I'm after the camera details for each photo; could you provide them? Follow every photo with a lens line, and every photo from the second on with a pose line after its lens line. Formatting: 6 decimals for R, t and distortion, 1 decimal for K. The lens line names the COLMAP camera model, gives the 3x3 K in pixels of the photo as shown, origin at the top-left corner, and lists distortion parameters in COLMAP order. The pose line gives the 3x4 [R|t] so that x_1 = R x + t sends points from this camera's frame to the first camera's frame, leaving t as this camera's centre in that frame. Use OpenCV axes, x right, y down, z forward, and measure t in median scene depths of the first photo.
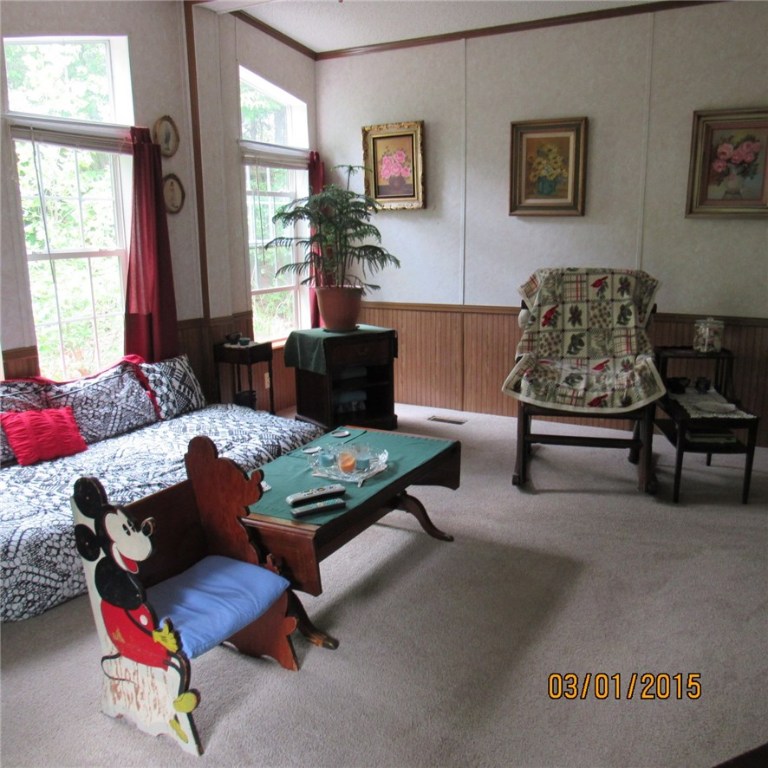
lens RADIAL K [[725.4, 0, 384.6], [0, 725.4, 382.1], [0, 0, 1]] dist [-0.028284, 0.000000]
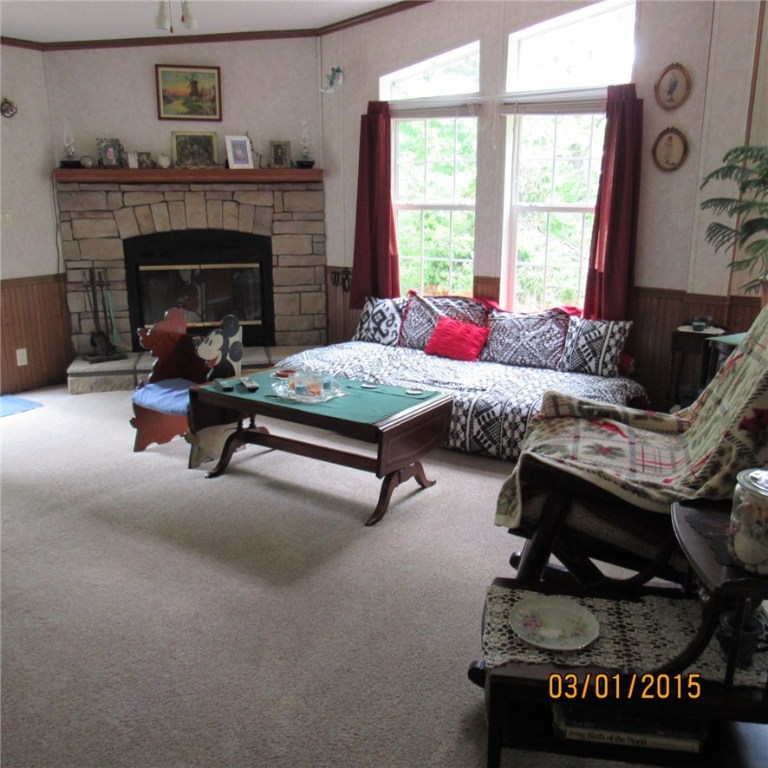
lens RADIAL K [[725.4, 0, 383.7], [0, 725.4, 383.5], [0, 0, 1]] dist [-0.028284, 0.000000]
pose [[-0.062094, 0.273814, -0.959776, 0.727452], [-0.208689, 0.936814, 0.280764, -0.172207], [0.976009, 0.217729, -0.001029, 0.750026]]
